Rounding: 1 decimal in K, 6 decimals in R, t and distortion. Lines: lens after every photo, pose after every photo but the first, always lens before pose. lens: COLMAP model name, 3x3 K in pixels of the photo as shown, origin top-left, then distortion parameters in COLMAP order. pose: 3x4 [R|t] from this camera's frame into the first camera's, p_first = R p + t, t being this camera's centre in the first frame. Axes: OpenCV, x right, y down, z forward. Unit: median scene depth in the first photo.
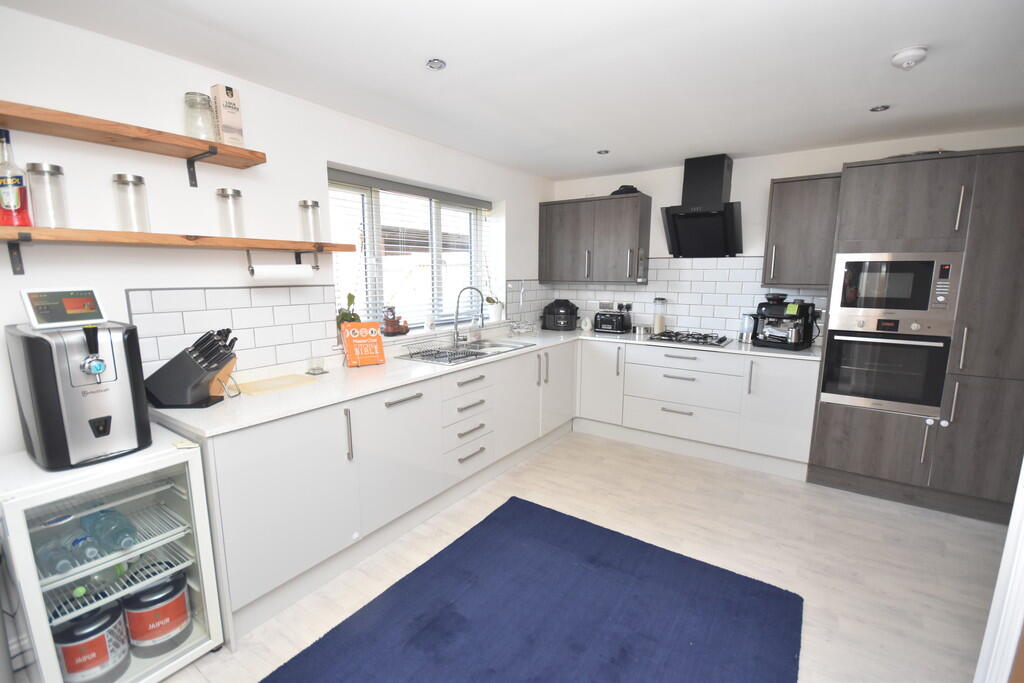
lens RADIAL K [[454.2, 0, 513.5], [0, 454.2, 347.5], [0, 0, 1]] dist [0.017463, -0.013965]
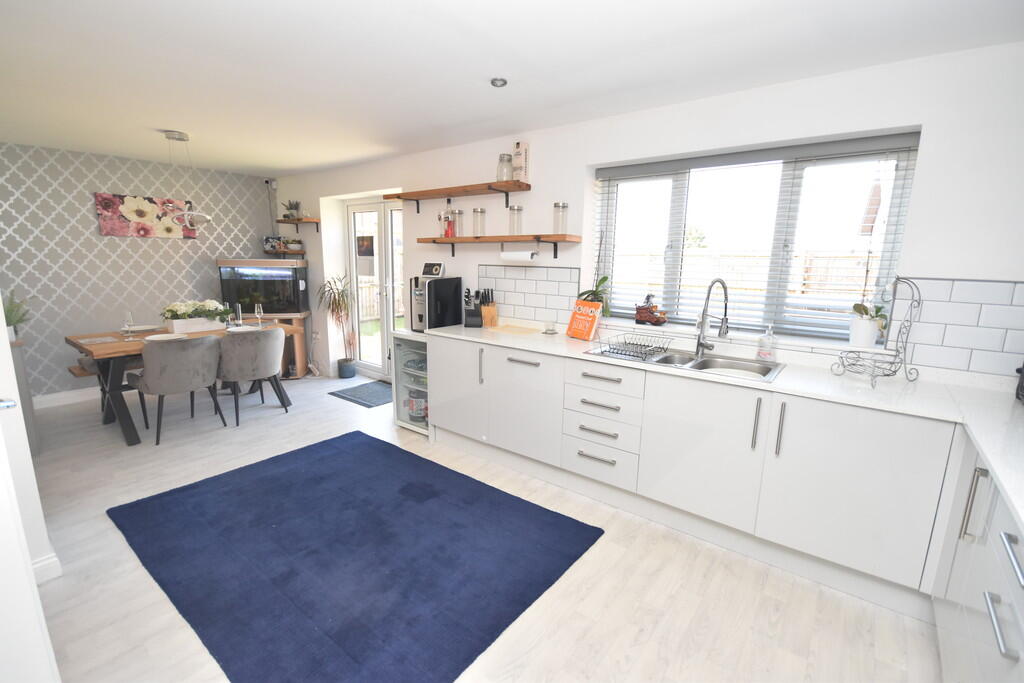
lens RADIAL K [[454.2, 0, 513.5], [0, 454.2, 347.5], [0, 0, 1]] dist [0.017463, -0.013965]
pose [[-0.068491, 0.185099, -0.980330, 1.441178], [-0.180273, 0.964166, 0.194642, -0.233836], [0.981229, 0.190058, -0.032668, 1.538258]]
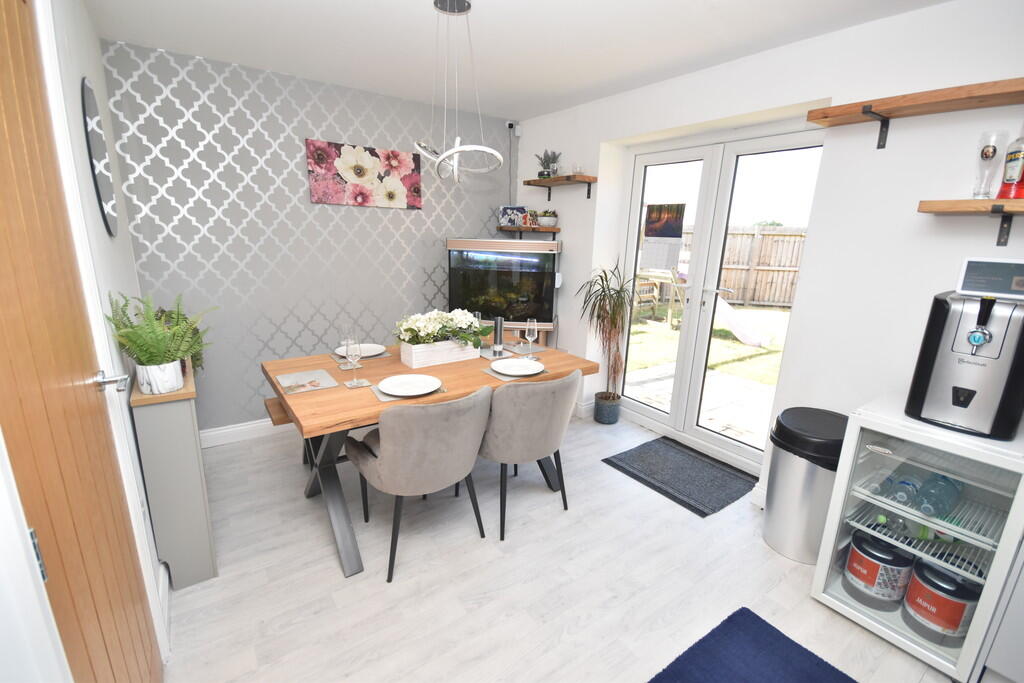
lens RADIAL K [[454.2, 0, 513.5], [0, 454.2, 347.5], [0, 0, 1]] dist [0.017463, -0.013965]
pose [[-0.352661, 0.216000, -0.910480, 0.252150], [-0.183765, 0.938061, 0.293722, -0.031981], [0.917530, 0.270899, -0.291124, 0.261029]]
